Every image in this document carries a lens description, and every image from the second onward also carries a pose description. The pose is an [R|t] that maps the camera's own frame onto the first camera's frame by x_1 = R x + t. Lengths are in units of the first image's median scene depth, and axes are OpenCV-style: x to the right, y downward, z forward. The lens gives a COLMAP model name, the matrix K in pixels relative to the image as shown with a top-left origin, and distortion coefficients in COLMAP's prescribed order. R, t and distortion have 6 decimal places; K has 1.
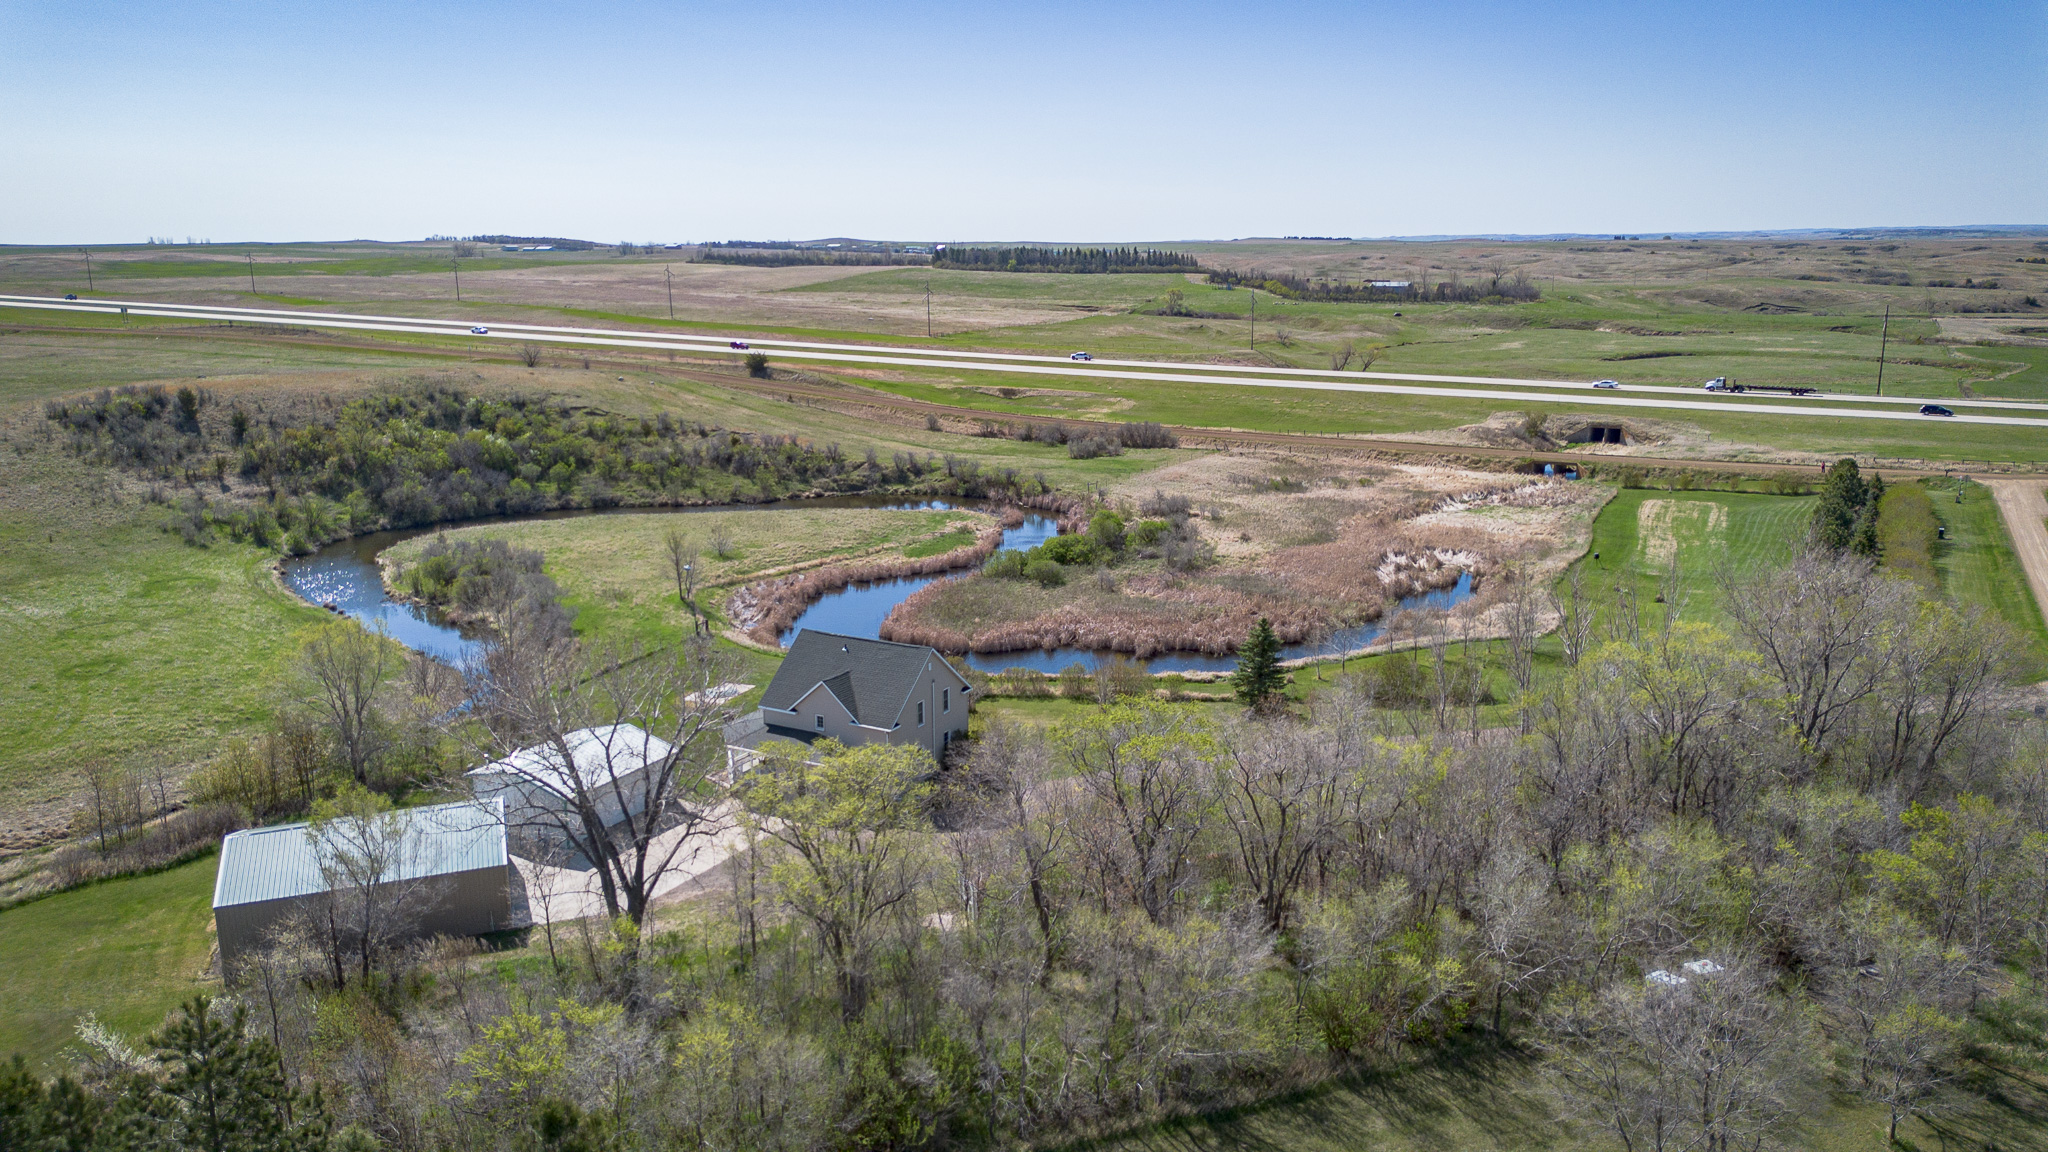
lens RADIAL K [[1439.2, 0, 1024.0], [0, 1439.2, 576.0], [0, 0, 1]] dist [0.096071, -0.107462]
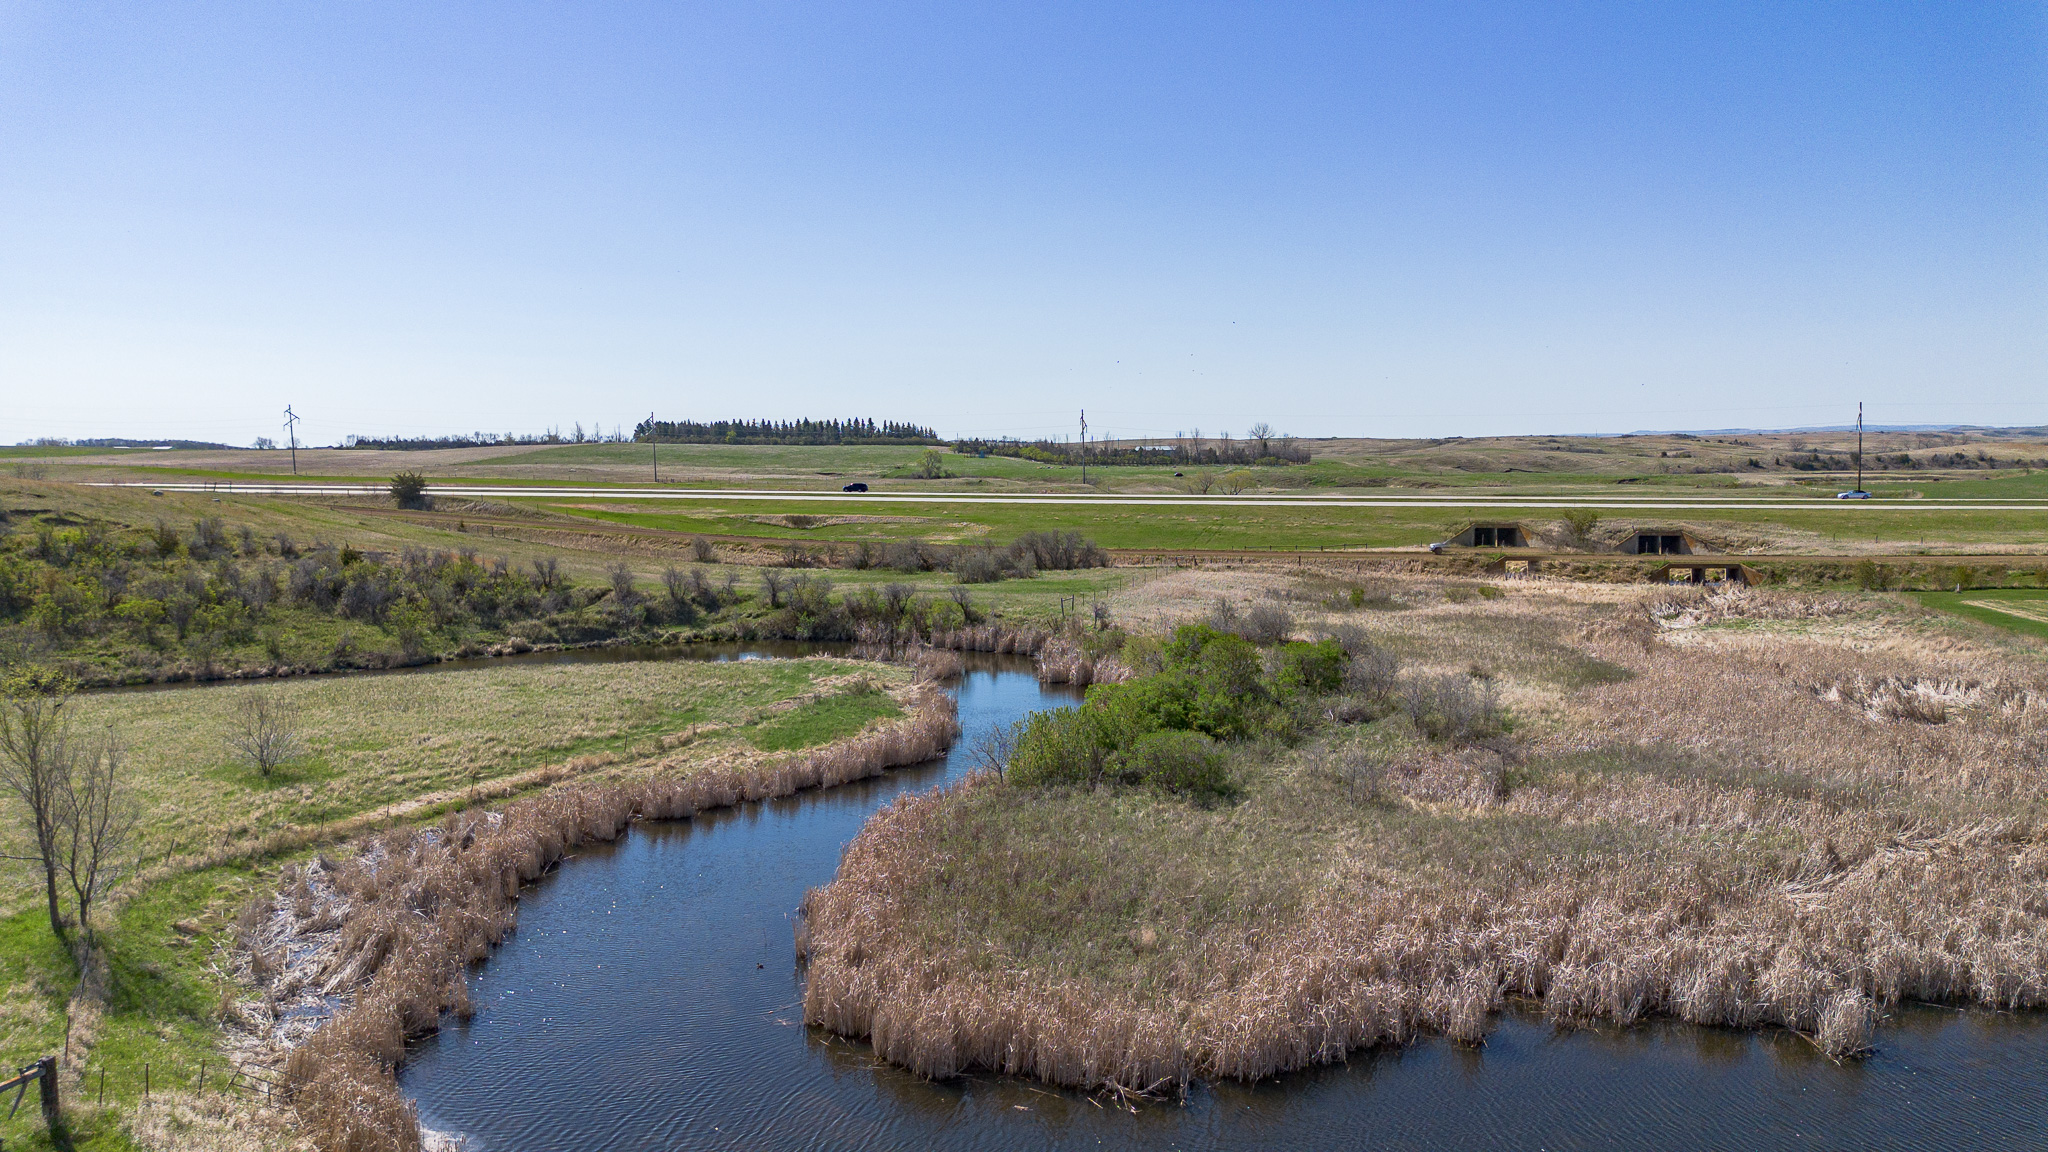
lens RADIAL K [[1442.8, 0, 1023.0], [0, 1442.8, 576.1], [0, 0, 1]] dist [0.088387, -0.097651]
pose [[0.978059, -0.026882, 0.206588, -0.071612], [0.055781, 0.989225, -0.135363, -0.001683], [-0.200723, 0.143917, 0.969019, 0.441529]]
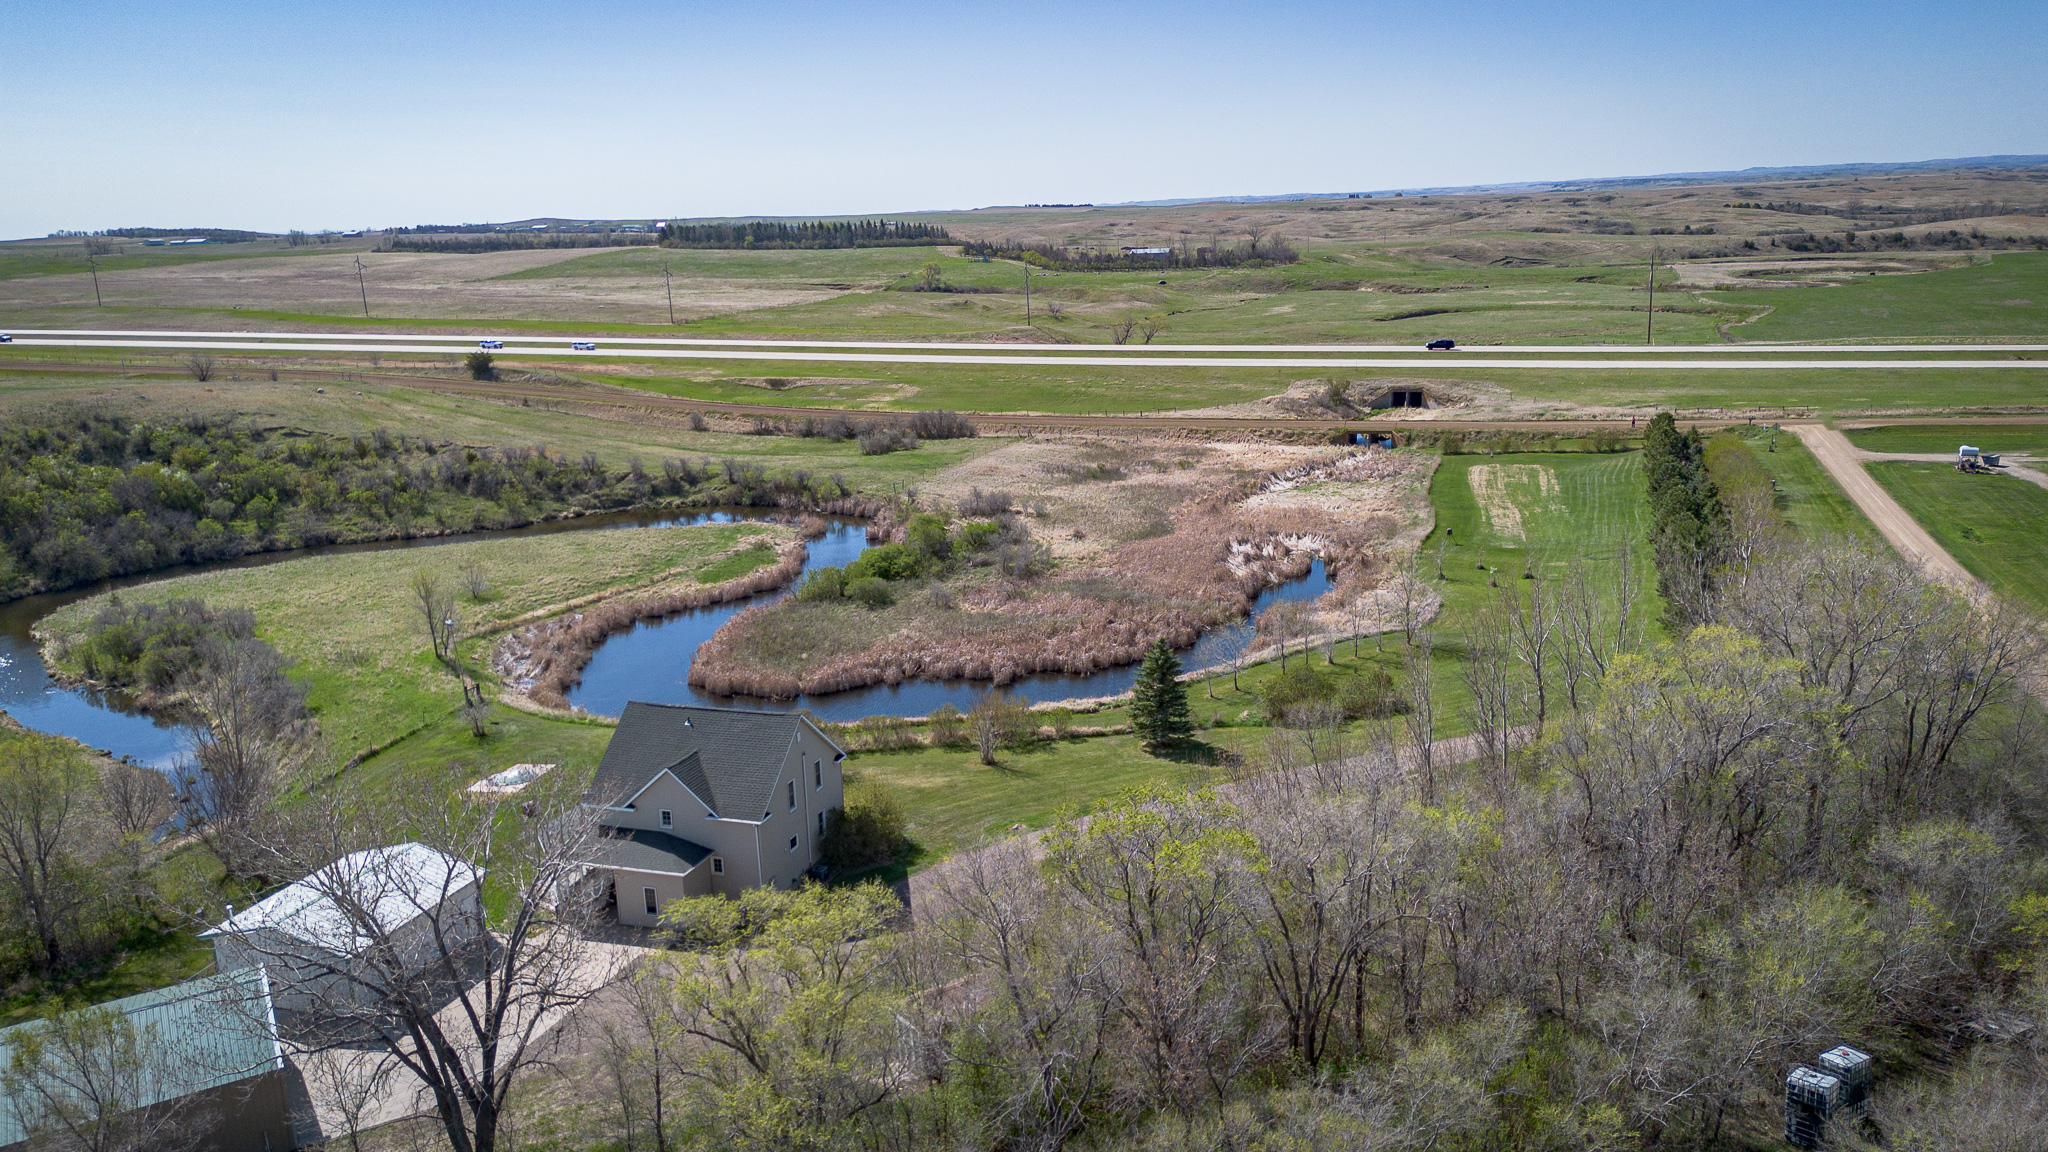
lens RADIAL K [[1517.2, 0, 1024.0], [0, 1517.2, 576.0], [0, 0, 1]] dist [0.061960, -0.049682]
pose [[0.984352, -0.070566, 0.161467, -0.028818], [0.069412, 0.997506, 0.012782, -0.012038], [-0.161966, -0.001374, 0.986795, 0.050698]]
